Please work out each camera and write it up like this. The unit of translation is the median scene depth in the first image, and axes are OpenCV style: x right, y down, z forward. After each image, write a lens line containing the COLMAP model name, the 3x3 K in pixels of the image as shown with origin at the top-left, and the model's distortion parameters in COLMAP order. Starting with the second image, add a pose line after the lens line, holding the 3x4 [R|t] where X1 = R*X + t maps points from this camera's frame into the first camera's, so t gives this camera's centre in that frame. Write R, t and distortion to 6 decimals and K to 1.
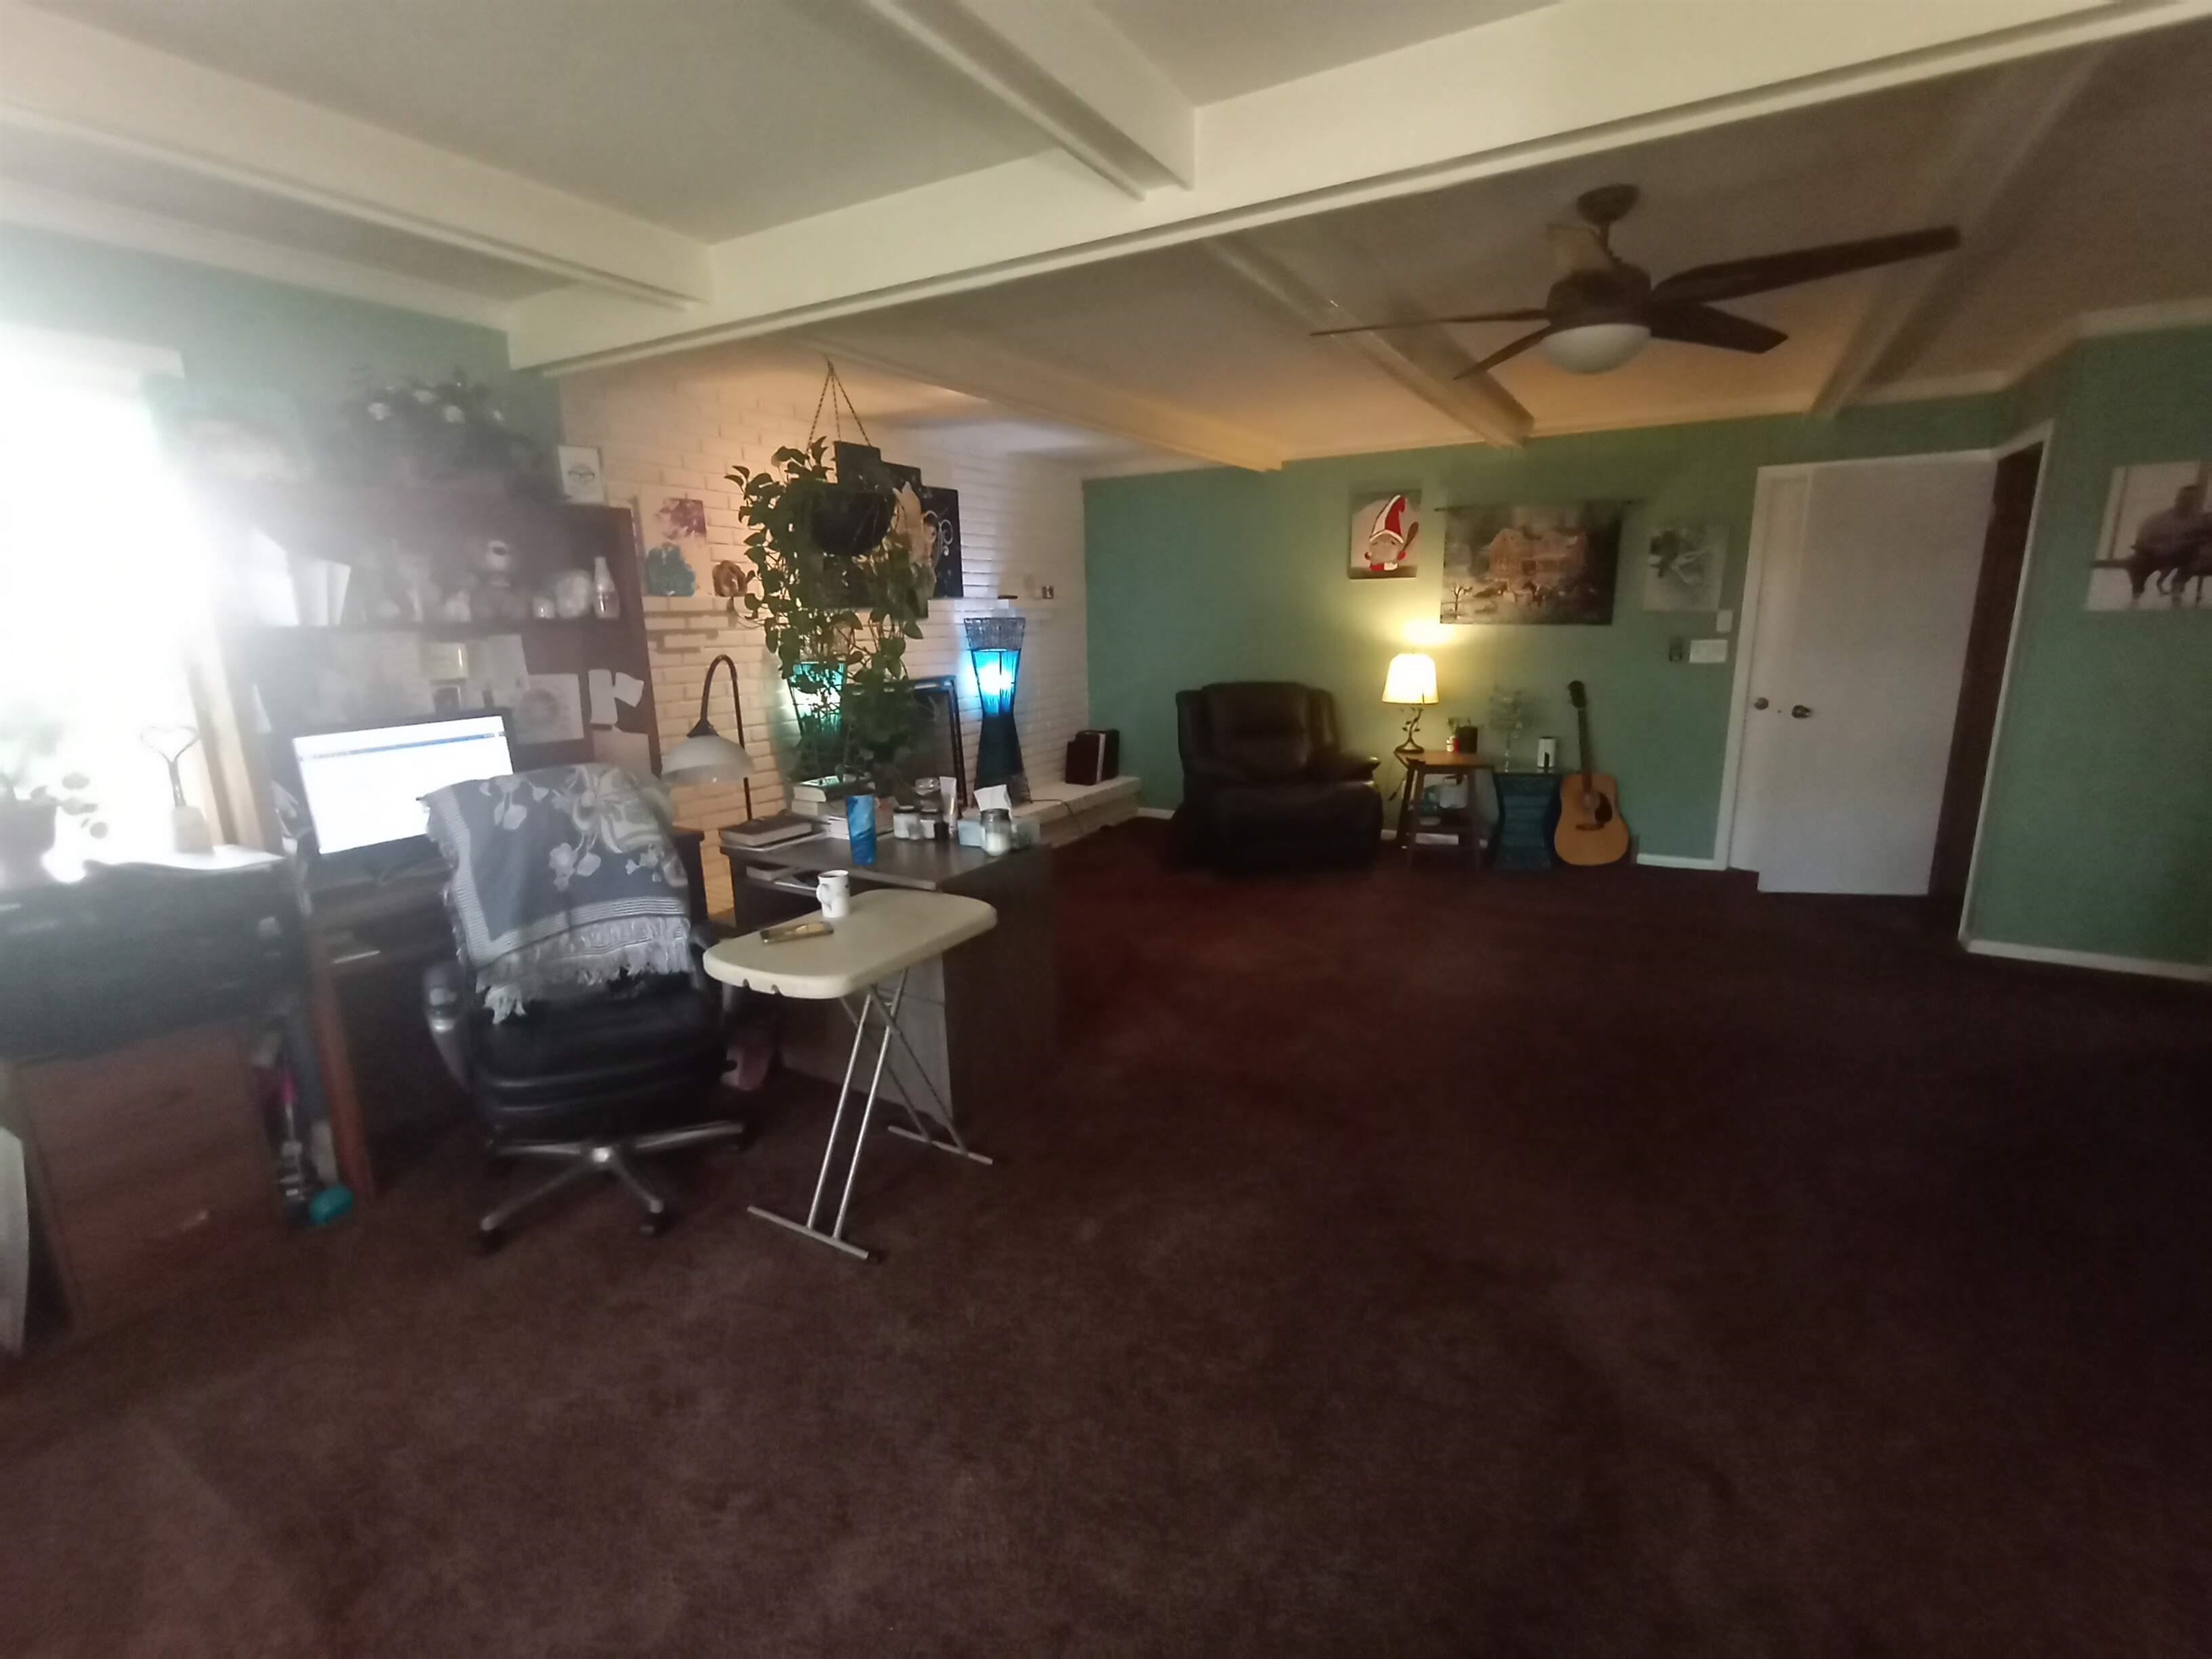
lens RADIAL K [[996.7, 0, 1102.2], [0, 996.7, 834.1], [0, 0, 1]] dist [0.004953, 0.000471]
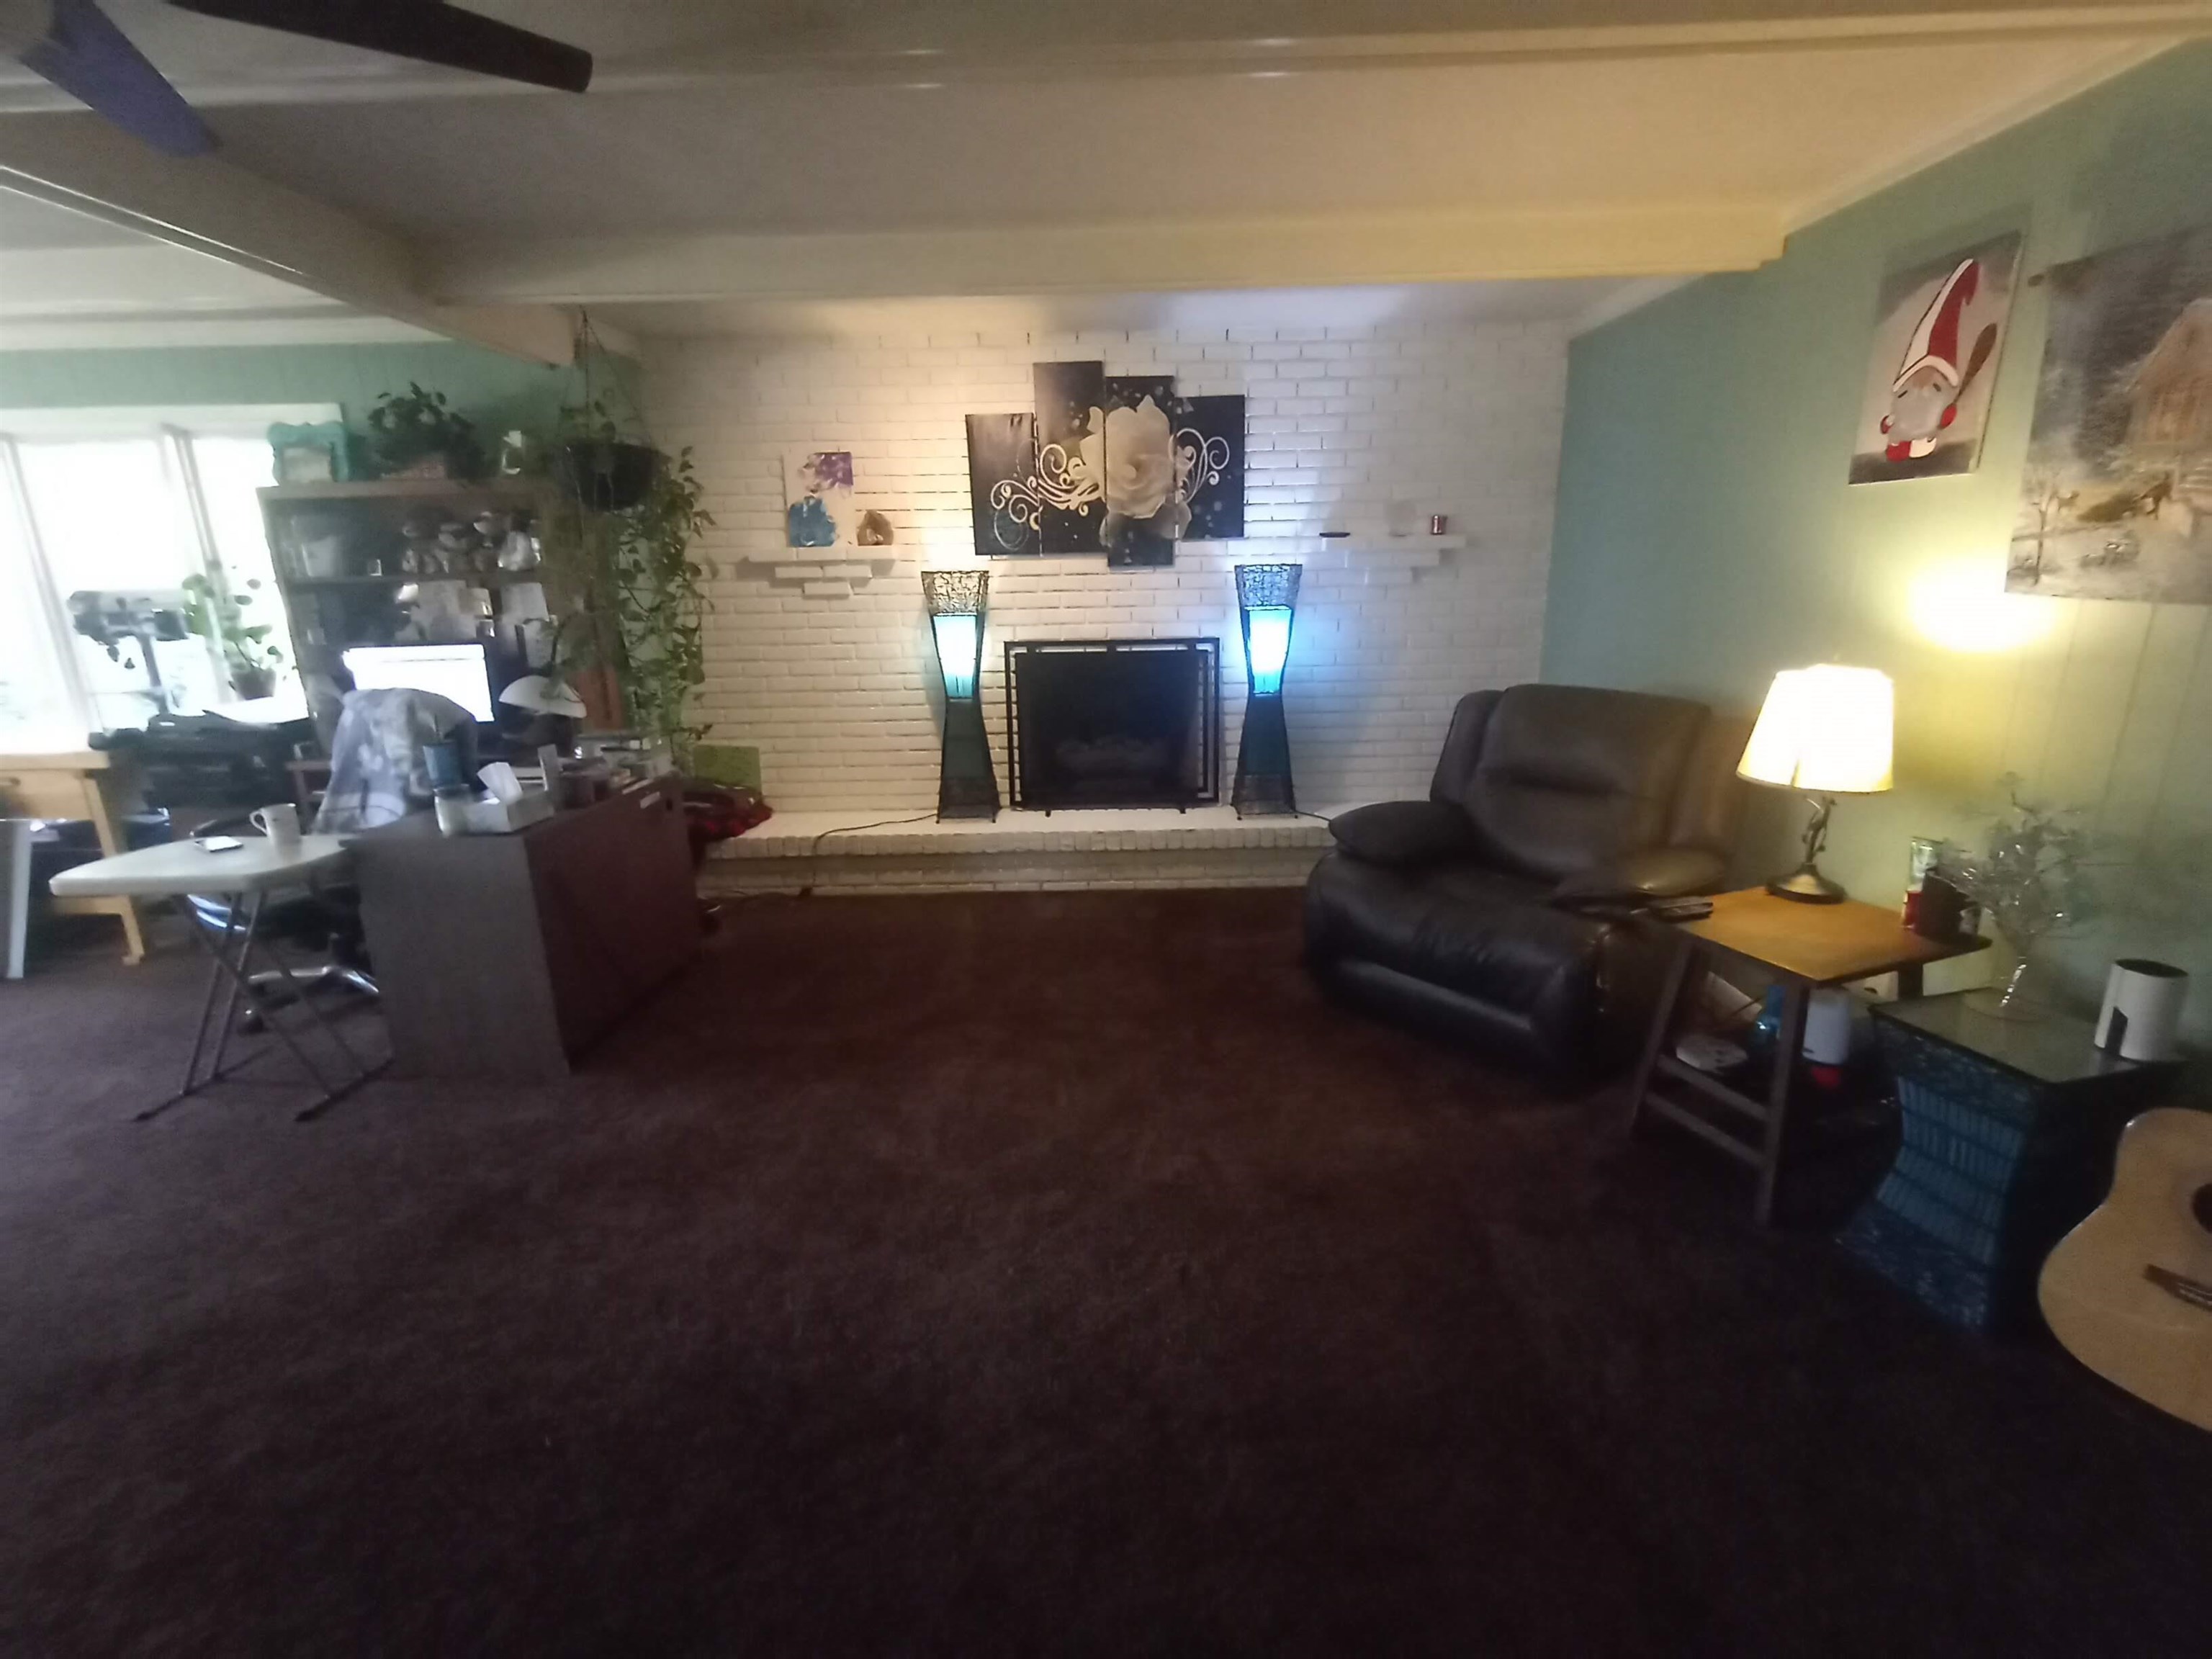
lens RADIAL K [[996.7, 0, 1105.8], [0, 996.7, 829.4], [0, 0, 1]] dist [0.004953, 0.000471]
pose [[0.505737, 0.231809, -0.830960, 0.516878], [-0.177437, 0.970579, 0.162767, -0.128083], [0.844243, 0.065126, 0.531989, 0.527733]]
